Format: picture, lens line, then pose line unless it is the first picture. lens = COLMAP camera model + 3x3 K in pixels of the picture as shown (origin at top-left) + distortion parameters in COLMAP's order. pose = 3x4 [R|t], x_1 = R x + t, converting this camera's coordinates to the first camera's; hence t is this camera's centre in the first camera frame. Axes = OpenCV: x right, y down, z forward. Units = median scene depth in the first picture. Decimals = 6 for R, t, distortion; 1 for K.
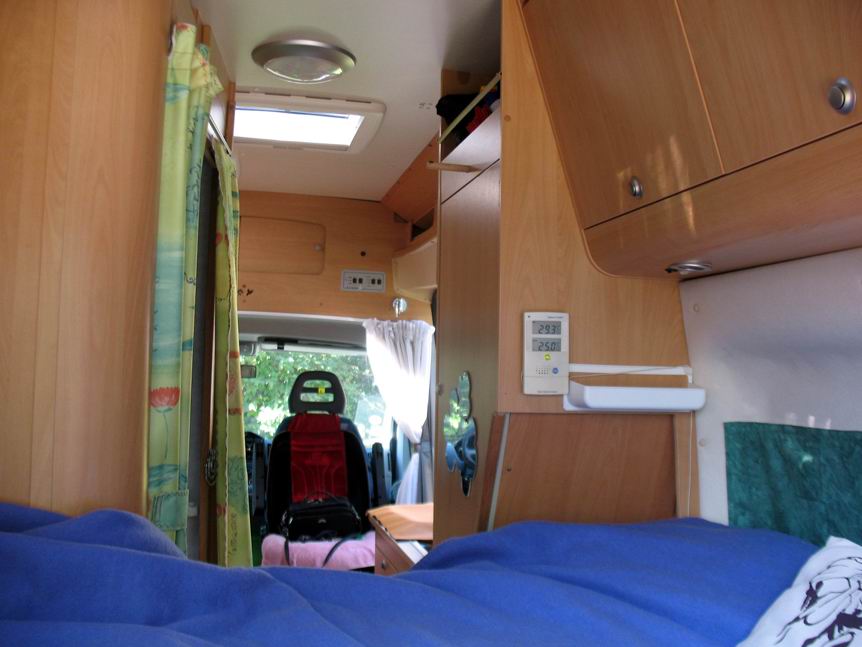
lens RADIAL K [[881.0, 0, 431.0], [0, 881.0, 323.5], [0, 0, 1]] dist [-0.137535, 0.023969]
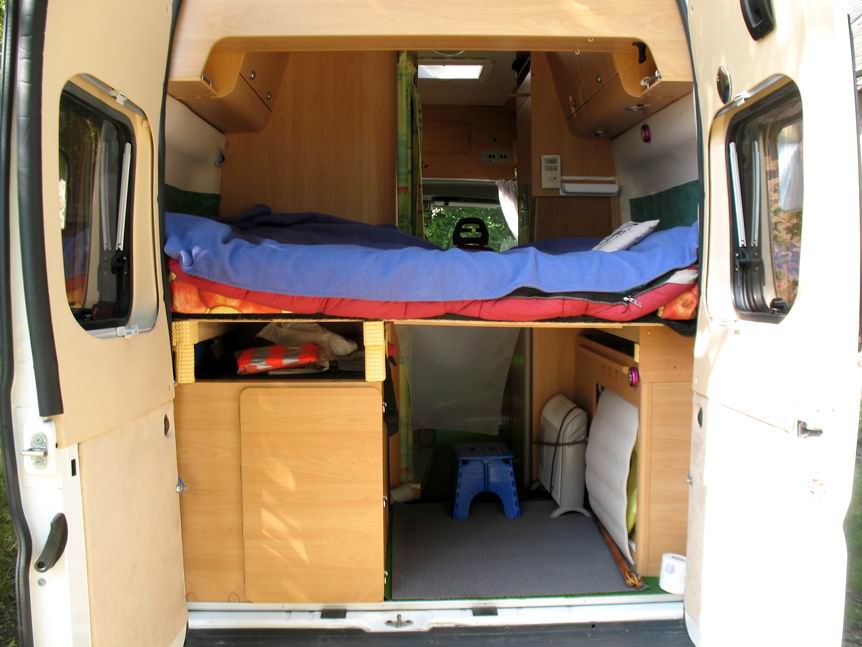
lens RADIAL K [[881.0, 0, 431.0], [0, 881.0, 323.5], [0, 0, 1]] dist [-0.137535, 0.023969]
pose [[0.981487, -0.014216, -0.191001, 0.213273], [0.036398, 0.992912, 0.113137, 0.134979], [0.188039, -0.117995, 0.975048, -1.216104]]
